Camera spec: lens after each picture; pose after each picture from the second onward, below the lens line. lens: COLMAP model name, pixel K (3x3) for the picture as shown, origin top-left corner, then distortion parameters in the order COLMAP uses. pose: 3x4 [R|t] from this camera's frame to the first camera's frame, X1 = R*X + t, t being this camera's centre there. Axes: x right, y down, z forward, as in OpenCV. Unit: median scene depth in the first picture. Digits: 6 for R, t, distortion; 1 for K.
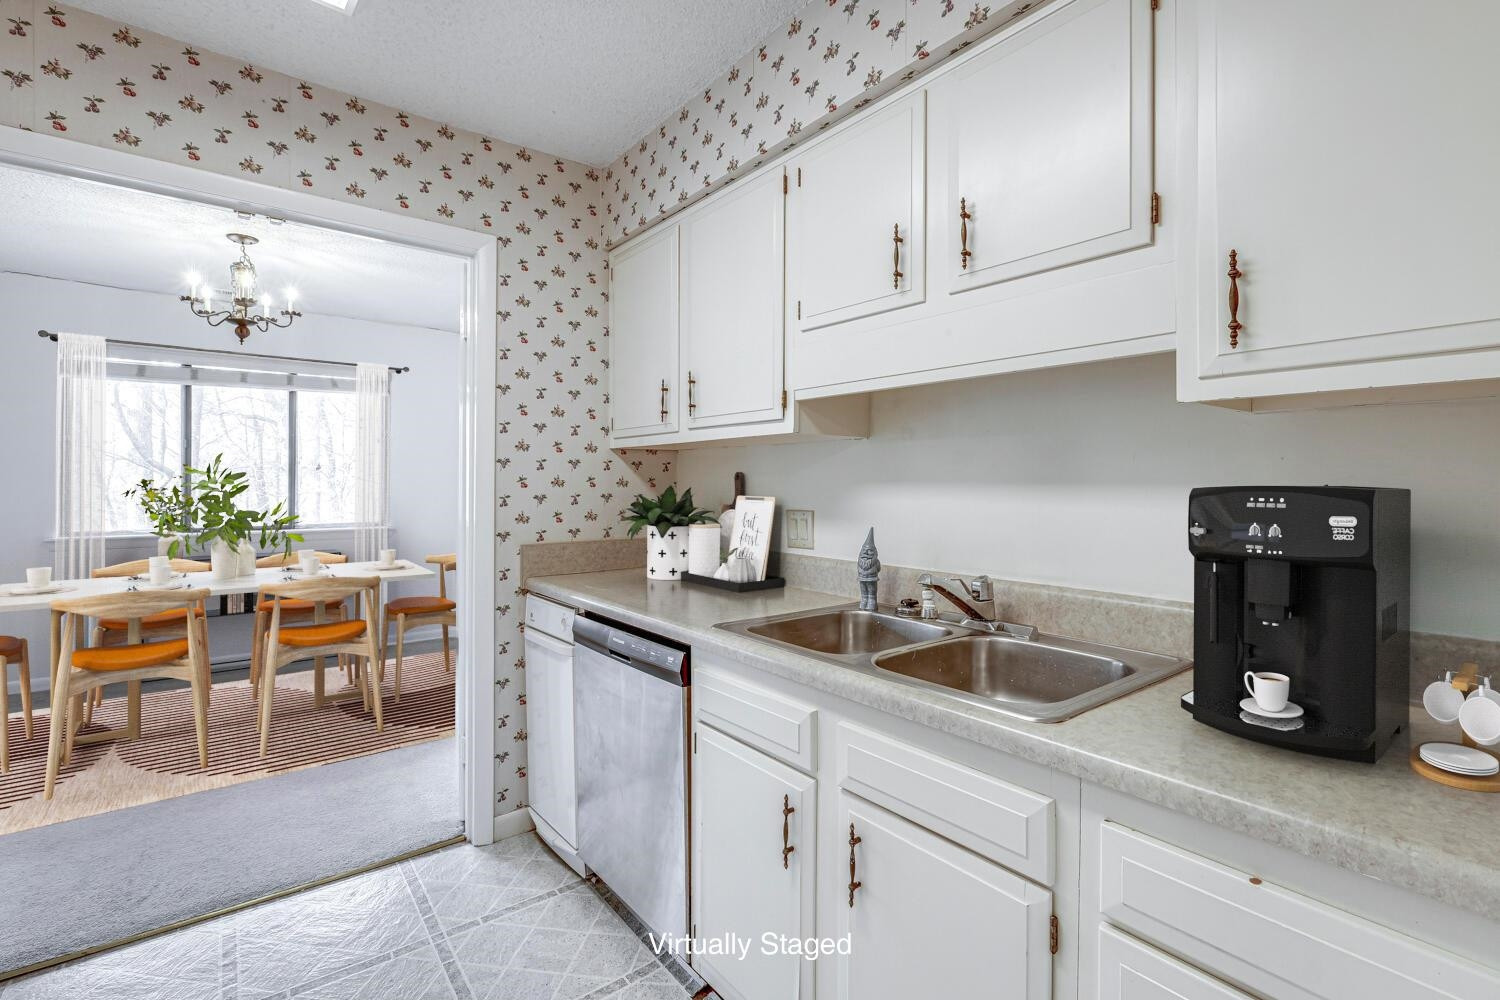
lens RADIAL K [[672.4, 0, 756.2], [0, 672.4, 494.0], [0, 0, 1]] dist [-0.000380, -0.000557]
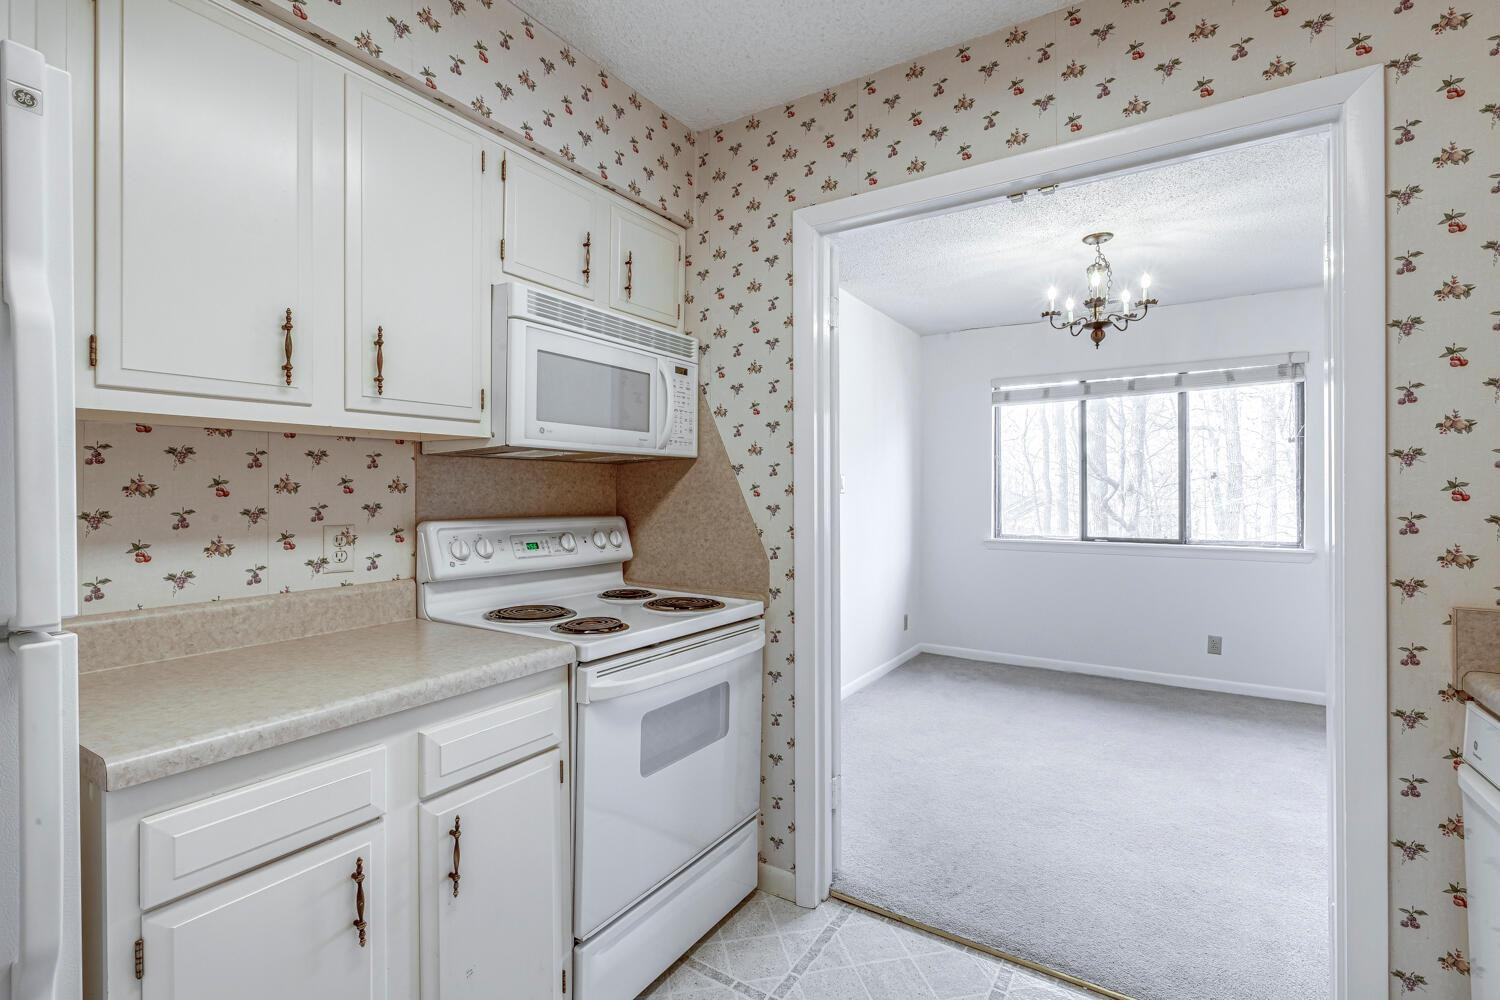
lens RADIAL K [[672.4, 0, 754.0], [0, 672.4, 488.5], [0, 0, 1]] dist [-0.000380, -0.000557]
pose [[0.312922, -0.008539, -0.949740, -0.010802], [-0.012530, 0.999835, -0.013117, -0.004638], [0.949696, 0.016005, 0.312763, 0.256196]]
